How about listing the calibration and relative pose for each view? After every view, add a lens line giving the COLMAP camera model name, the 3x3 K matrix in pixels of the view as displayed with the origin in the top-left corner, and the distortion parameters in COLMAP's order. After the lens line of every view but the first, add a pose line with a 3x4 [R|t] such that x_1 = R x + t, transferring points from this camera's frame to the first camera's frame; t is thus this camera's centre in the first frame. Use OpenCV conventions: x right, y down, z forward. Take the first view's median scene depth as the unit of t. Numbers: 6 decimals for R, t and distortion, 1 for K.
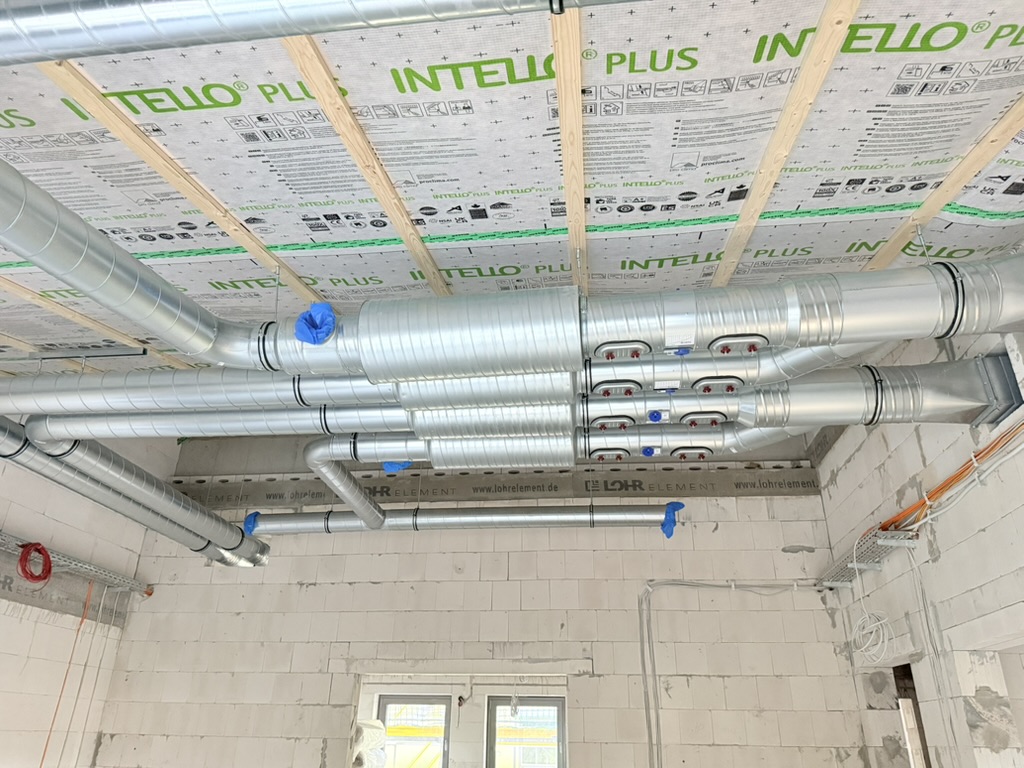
lens RADIAL K [[722.0, 0, 507.4], [0, 722.0, 379.3], [0, 0, 1]] dist [0.118824, -0.141745]
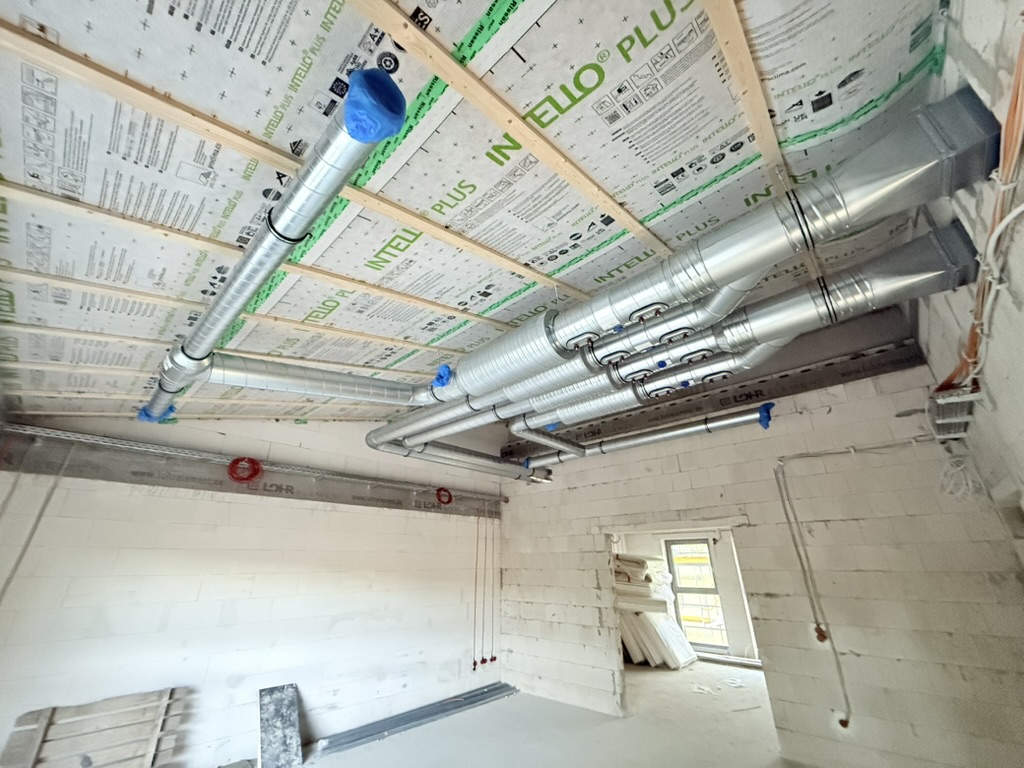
lens RADIAL K [[411.4, 0, 512.0], [0, 411.4, 384.0], [0, 0, 1]] dist [0.020739, 0.000221]
pose [[0.806216, -0.260714, -0.531078, 0.264264], [0.287584, 0.957176, -0.033318, 0.019154], [0.517022, -0.125868, 0.846667, 0.079070]]
